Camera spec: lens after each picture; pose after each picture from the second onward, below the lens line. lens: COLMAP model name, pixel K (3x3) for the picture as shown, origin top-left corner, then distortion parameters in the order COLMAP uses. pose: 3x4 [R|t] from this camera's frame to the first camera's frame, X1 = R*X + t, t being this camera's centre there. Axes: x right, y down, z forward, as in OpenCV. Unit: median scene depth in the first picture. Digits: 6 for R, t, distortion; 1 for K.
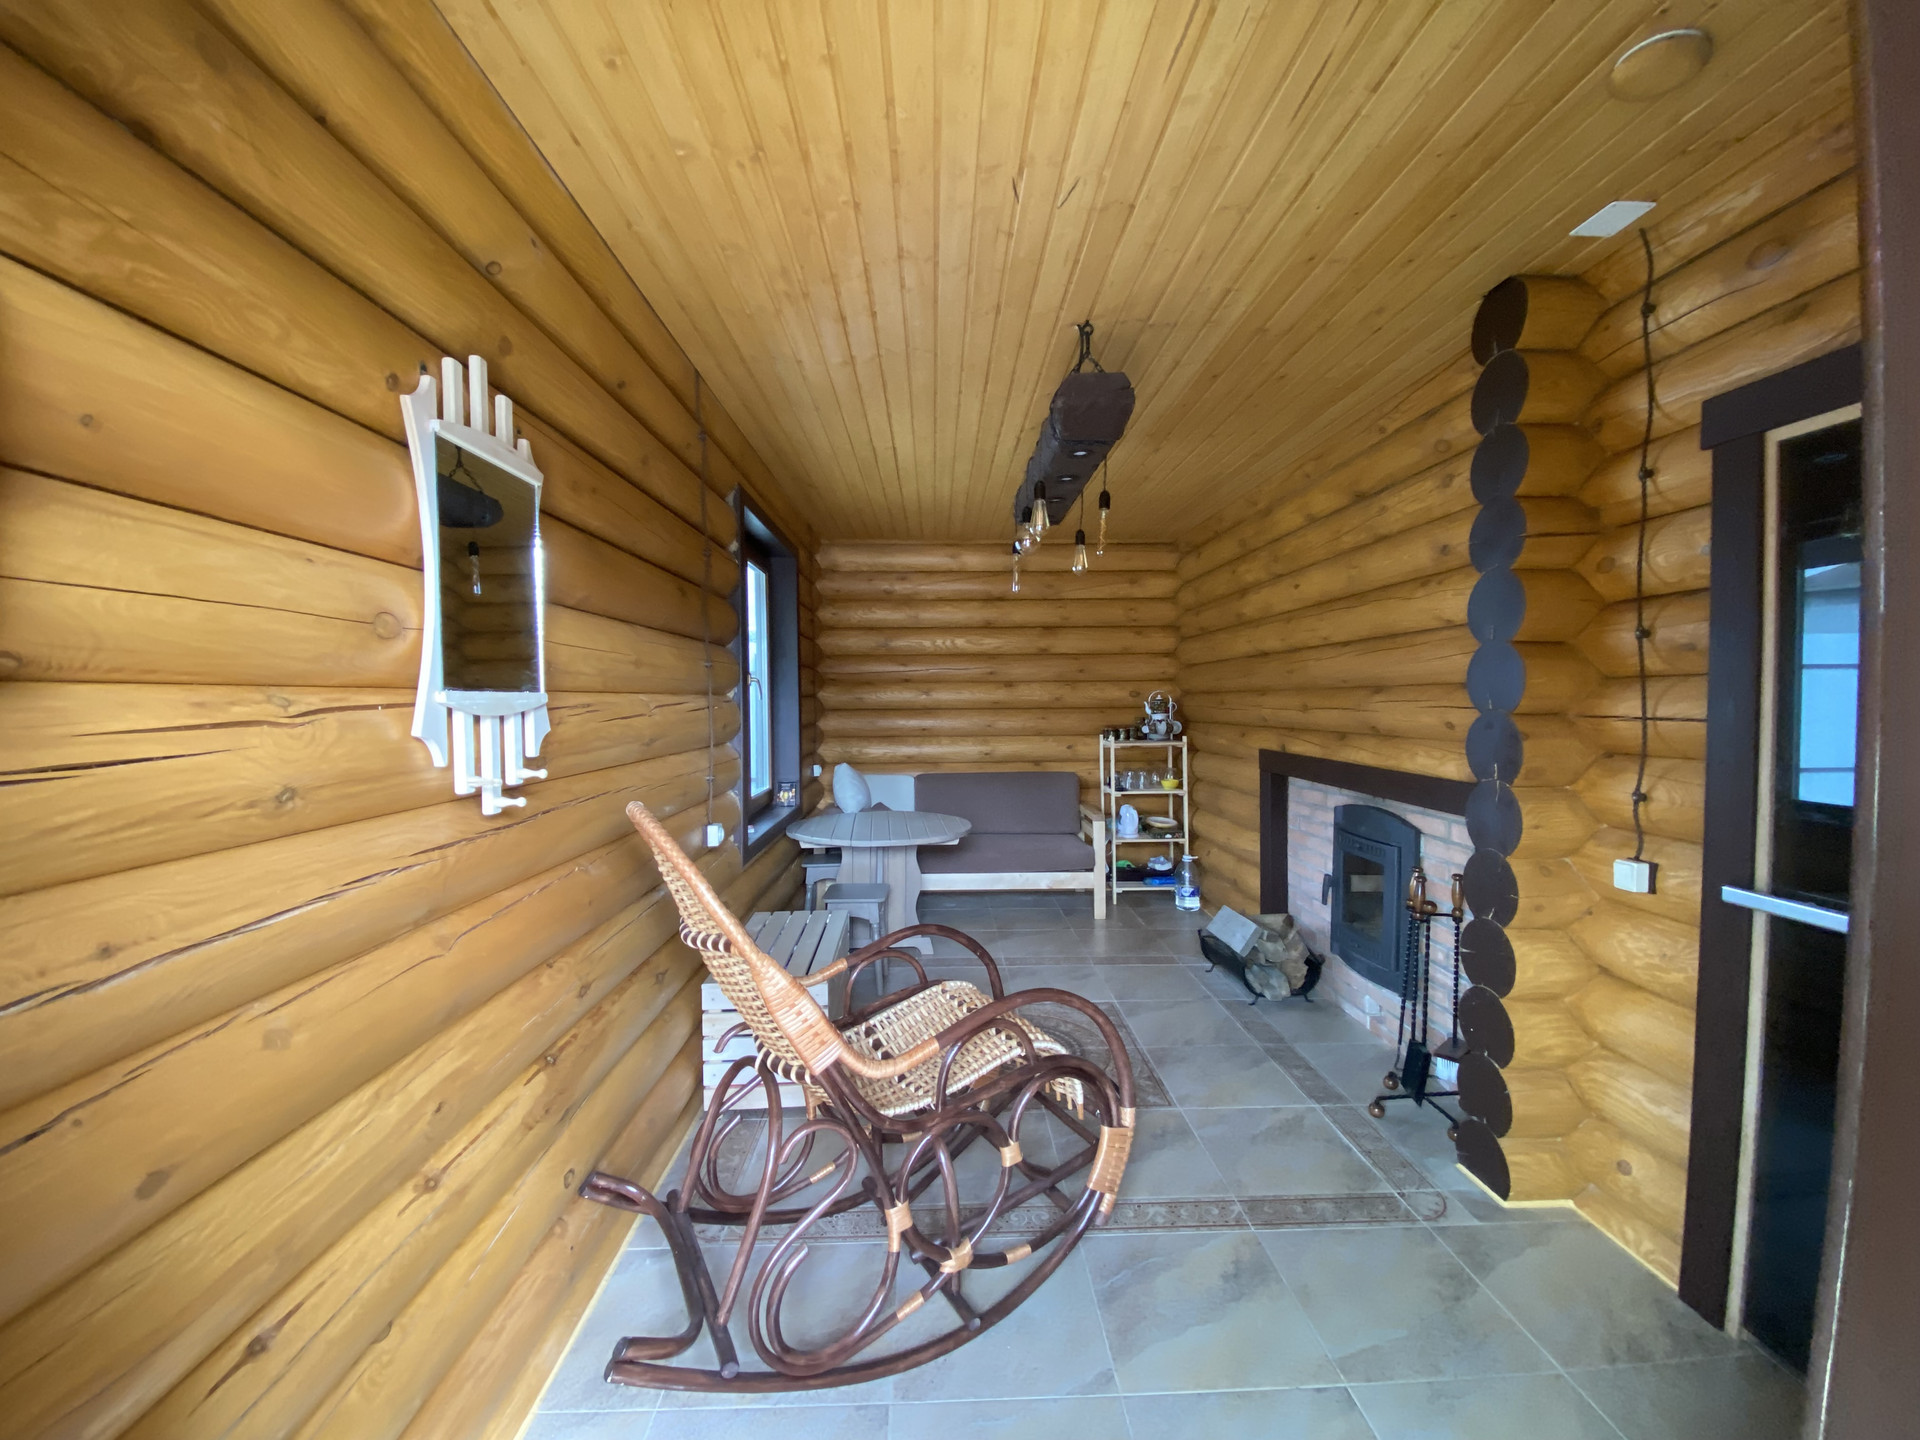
lens RADIAL K [[786.3, 0, 960.0], [0, 786.3, 720.0], [0, 0, 1]] dist [0.032149, -0.025409]
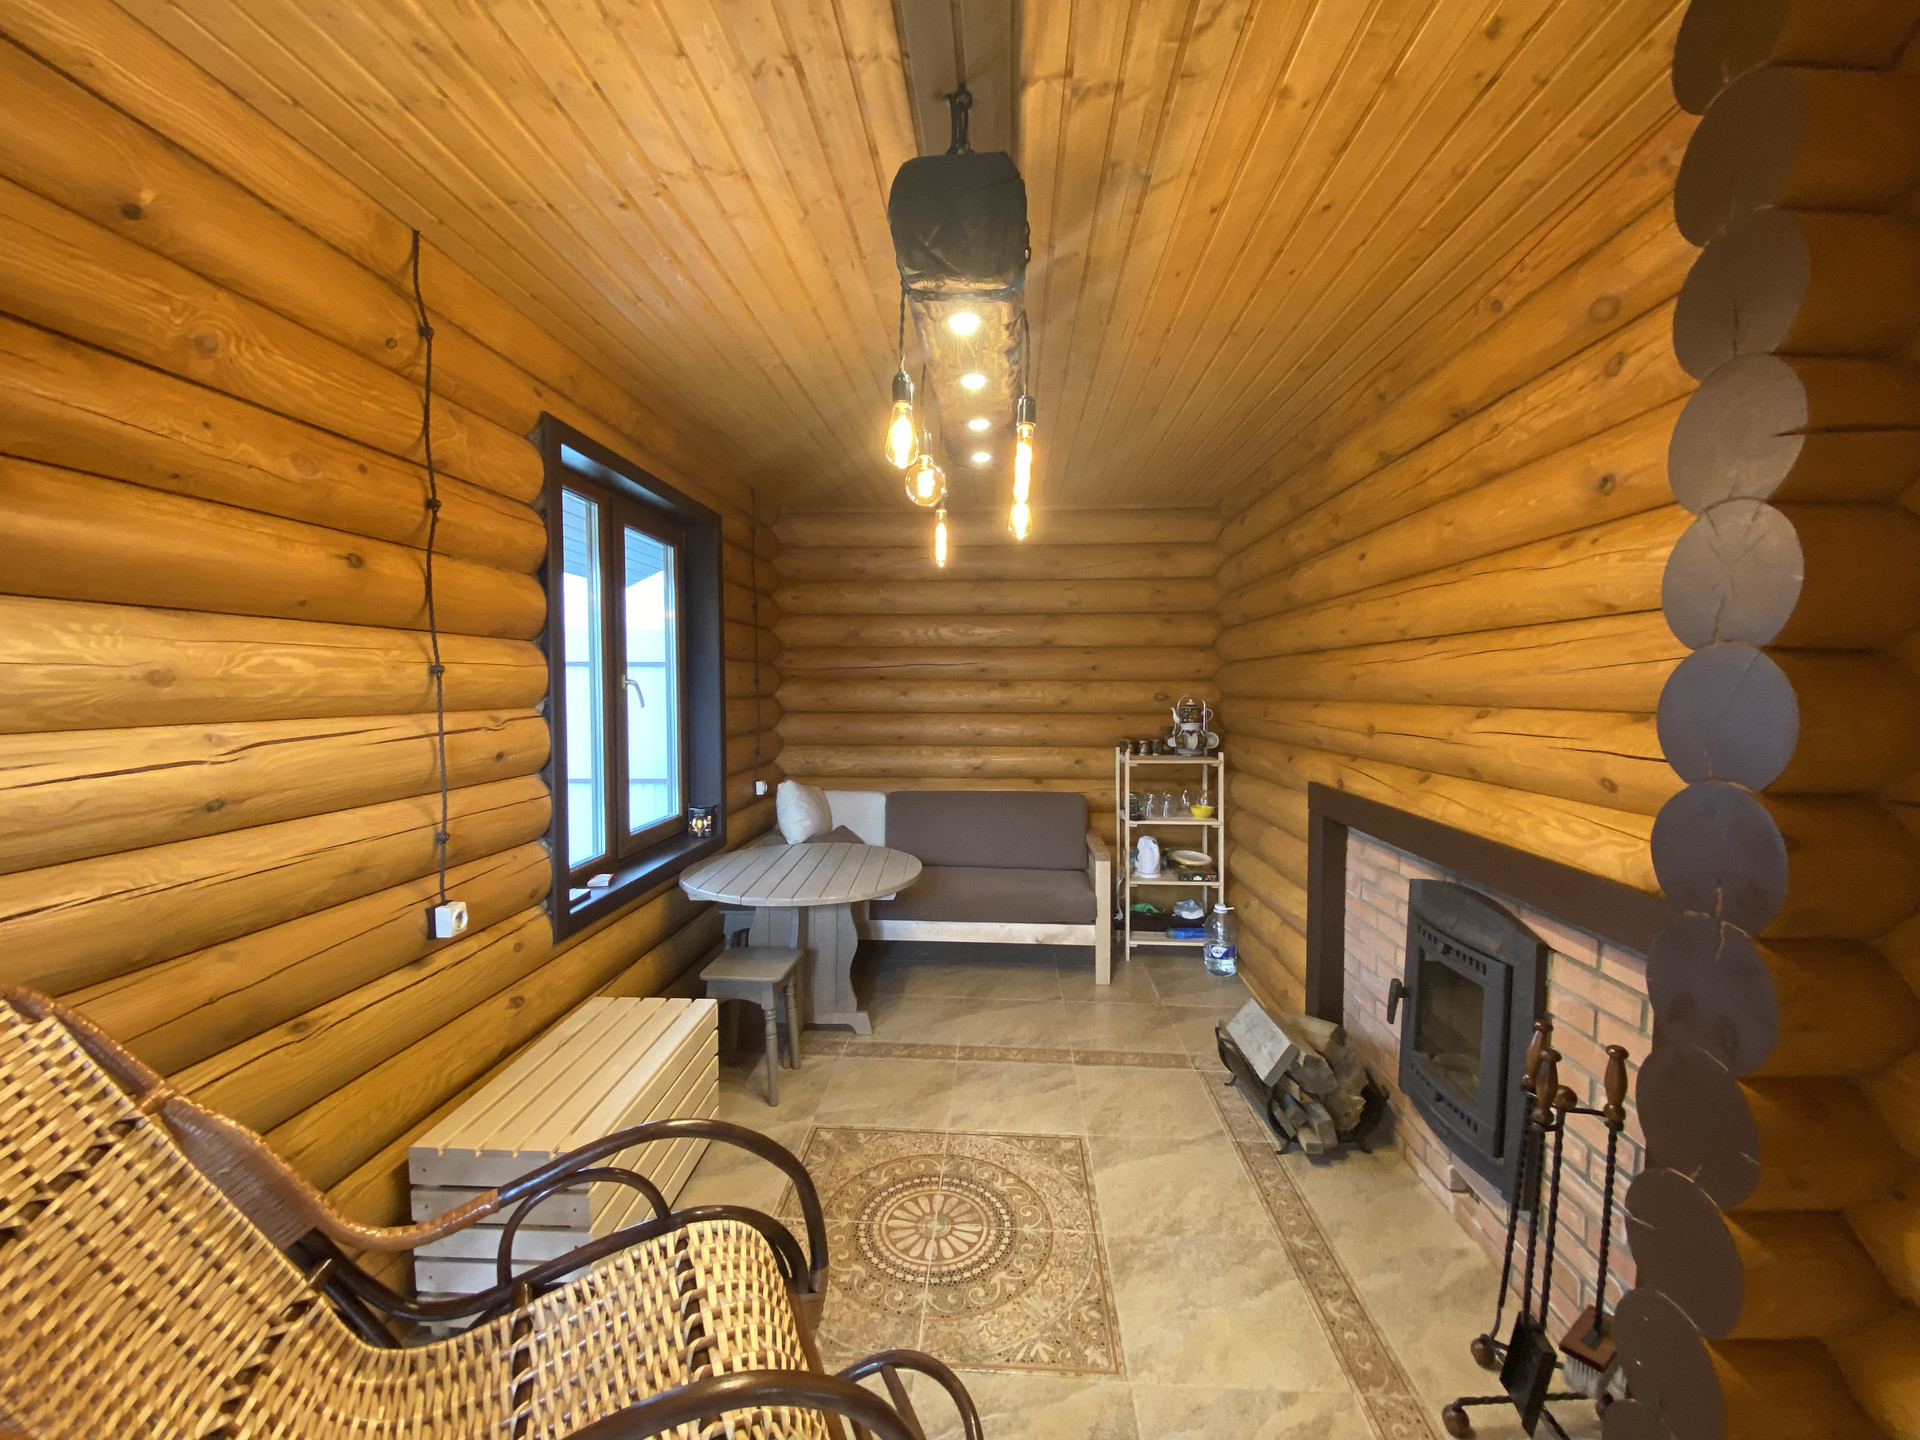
lens RADIAL K [[786.3, 0, 960.0], [0, 786.3, 720.0], [0, 0, 1]] dist [0.032149, -0.025409]
pose [[0.995159, 0.013214, -0.097389, 0.108088], [-0.011330, 0.999738, 0.019876, -0.026057], [0.097626, -0.018676, 0.995048, 0.202386]]
